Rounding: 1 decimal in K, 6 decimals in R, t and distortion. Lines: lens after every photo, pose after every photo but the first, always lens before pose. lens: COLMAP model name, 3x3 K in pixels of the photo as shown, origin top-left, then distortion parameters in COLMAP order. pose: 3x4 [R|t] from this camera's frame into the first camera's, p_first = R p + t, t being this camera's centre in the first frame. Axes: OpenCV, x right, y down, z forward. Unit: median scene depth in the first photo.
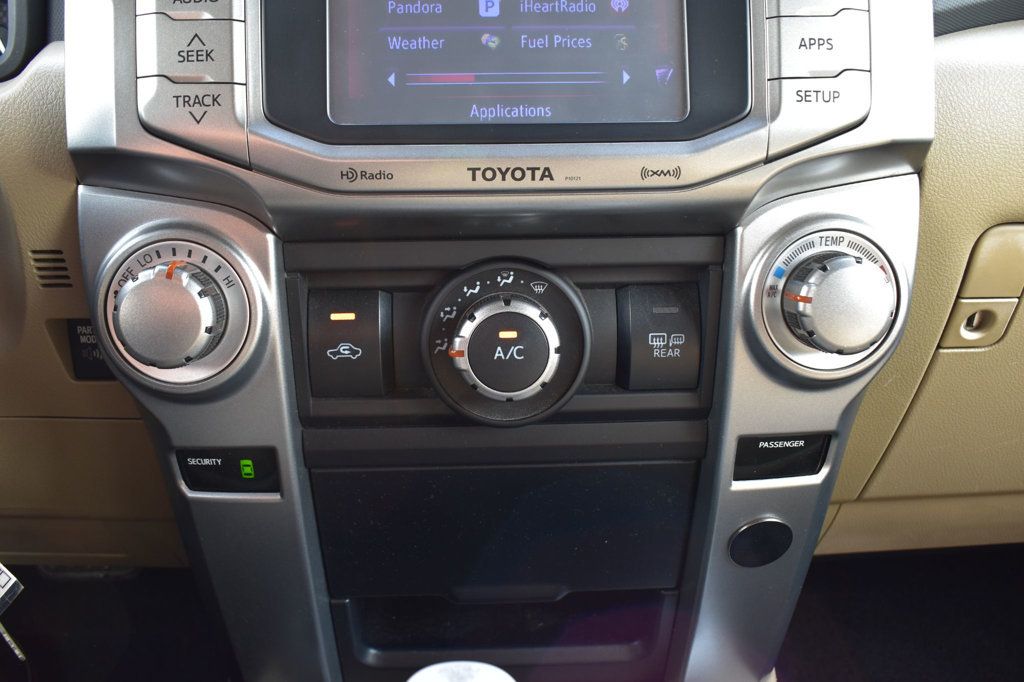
lens RADIAL K [[972.4, 0, 511.7], [0, 972.4, 347.8], [0, 0, 1]] dist [-0.093718, 0.000000]
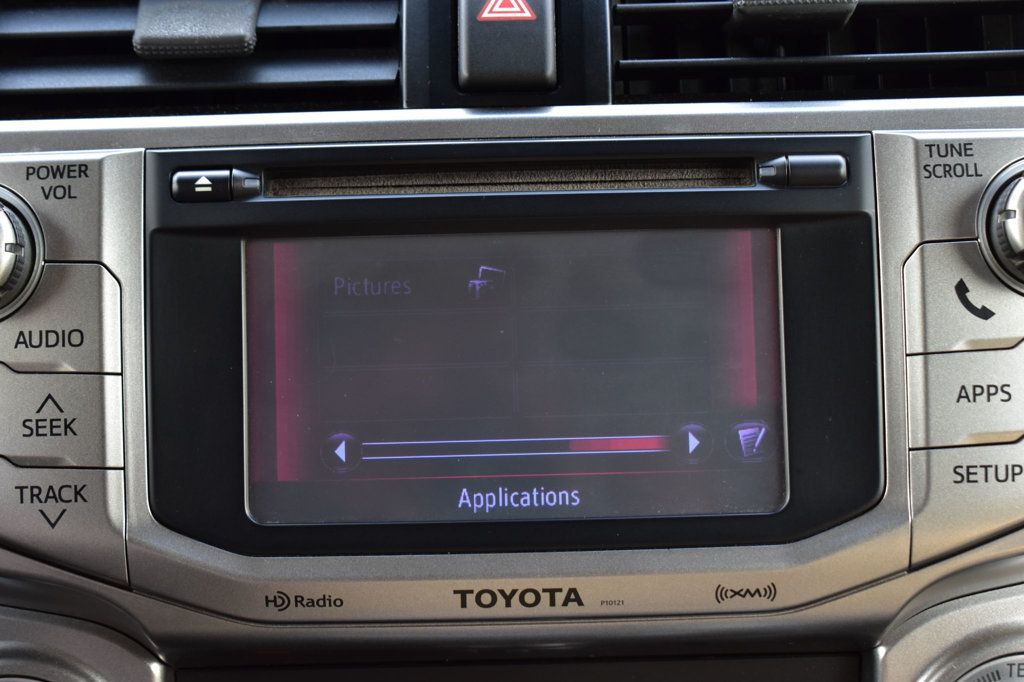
lens RADIAL K [[1984.8, 0, 503.5], [0, 1984.8, 341.7], [0, 0, 1]] dist [0.005697, 0.000000]
pose [[0.998830, -0.006610, -0.047912, 0.054924], [0.003308, 0.997633, -0.068677, -0.259717], [0.048253, 0.068438, 0.996488, -0.372564]]
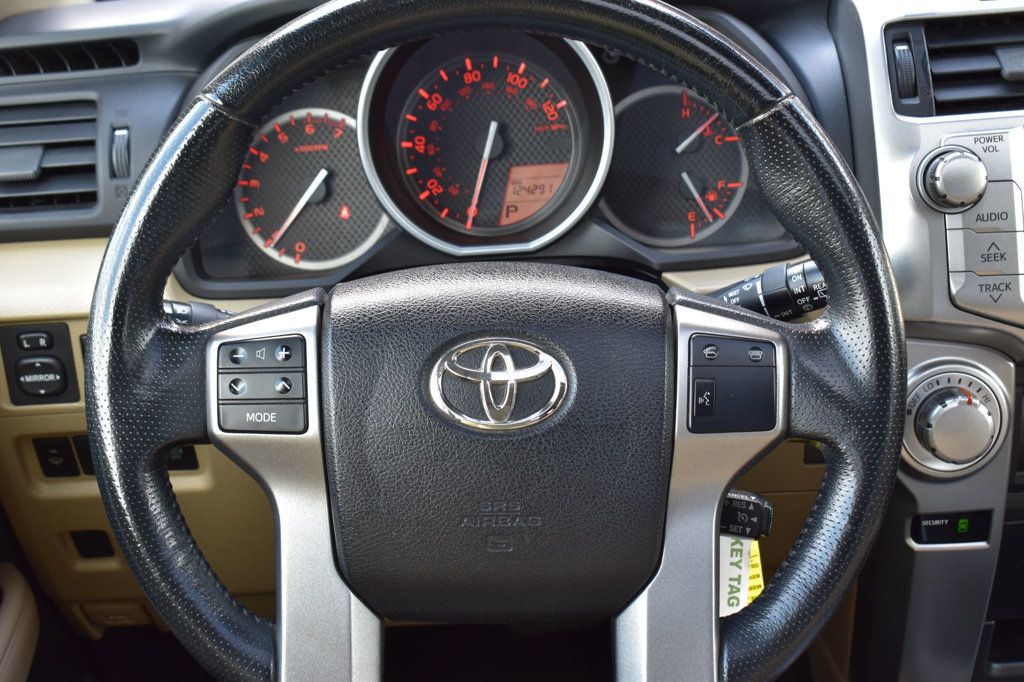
lens RADIAL K [[1553.4, 0, 517.7], [0, 1553.4, 341.6], [0, 0, 1]] dist [-0.009324, 0.000000]
pose [[0.997872, -0.056246, -0.032971, -0.961961], [0.057908, 0.996975, 0.051833, -0.331449], [0.029956, -0.053632, 0.998111, -1.385618]]
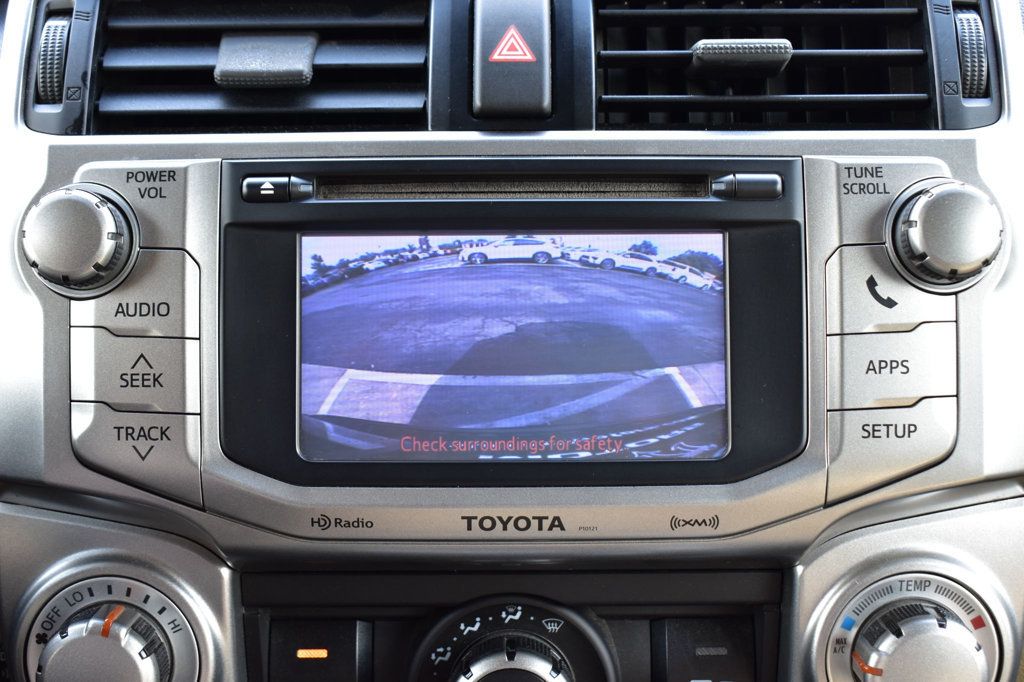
lens RADIAL K [[1458.6, 0, 506.4], [0, 1458.6, 339.6], [0, 0, 1]] dist [-0.052652, 0.000000]
pose [[0.998798, 0.012561, -0.047380, 0.050240], [-0.015087, 0.998463, -0.053336, -0.268608], [0.046637, 0.053987, 0.997452, -0.260605]]
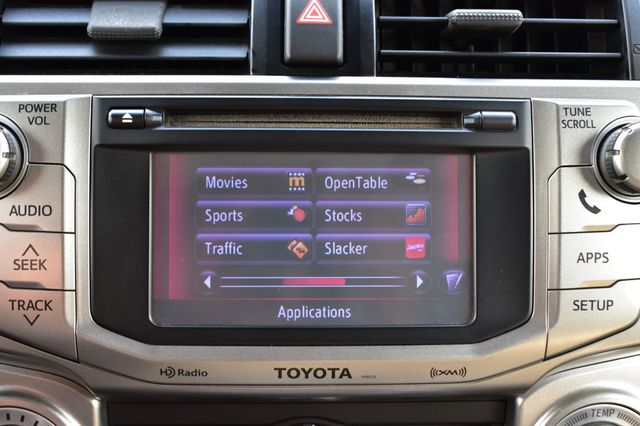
lens RADIAL K [[911.6, 0, 319.3], [0, 911.6, 218.4], [0, 0, 1]] dist [-0.052652, 0.000000]
pose [[0.999765, 0.021677, -0.000657, 0.002800], [-0.021686, 0.999513, -0.022457, -0.331259], [0.000169, 0.022466, 0.999748, -0.047788]]
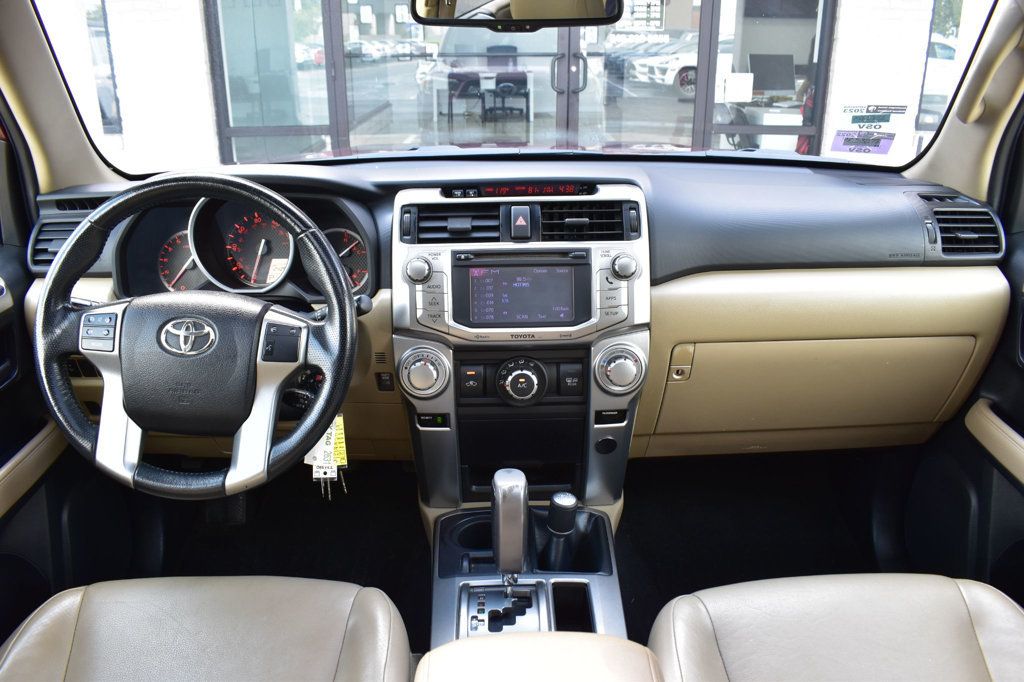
lens RADIAL K [[782.6, 0, 512.4], [0, 782.6, 345.0], [0, 0, 1]] dist [-0.094132, 0.001215]
pose [[0.999719, 0.001934, -0.023631, 0.028382], [-0.001565, 0.999876, 0.015660, -0.190928], [0.023658, -0.015618, 0.999598, -1.835498]]
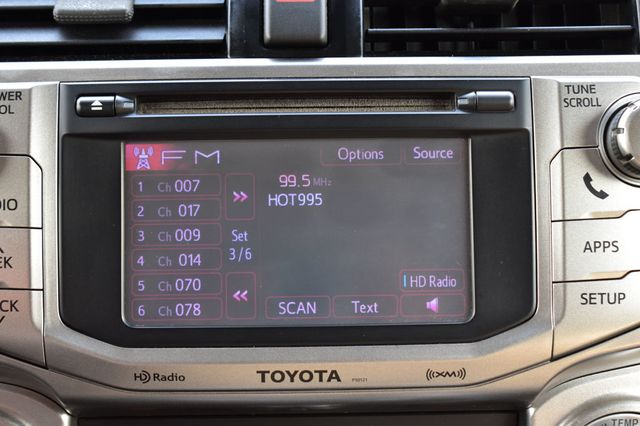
lens RADIAL K [[1141.2, 0, 316.8], [0, 1141.2, 212.0], [0, 0, 1]] dist [-0.007647, 0.000000]
pose [[0.999464, 0.004294, -0.032453, 0.056217], [-0.006314, 0.998031, -0.062397, -0.275954], [0.032121, 0.062569, 0.997524, -0.217588]]
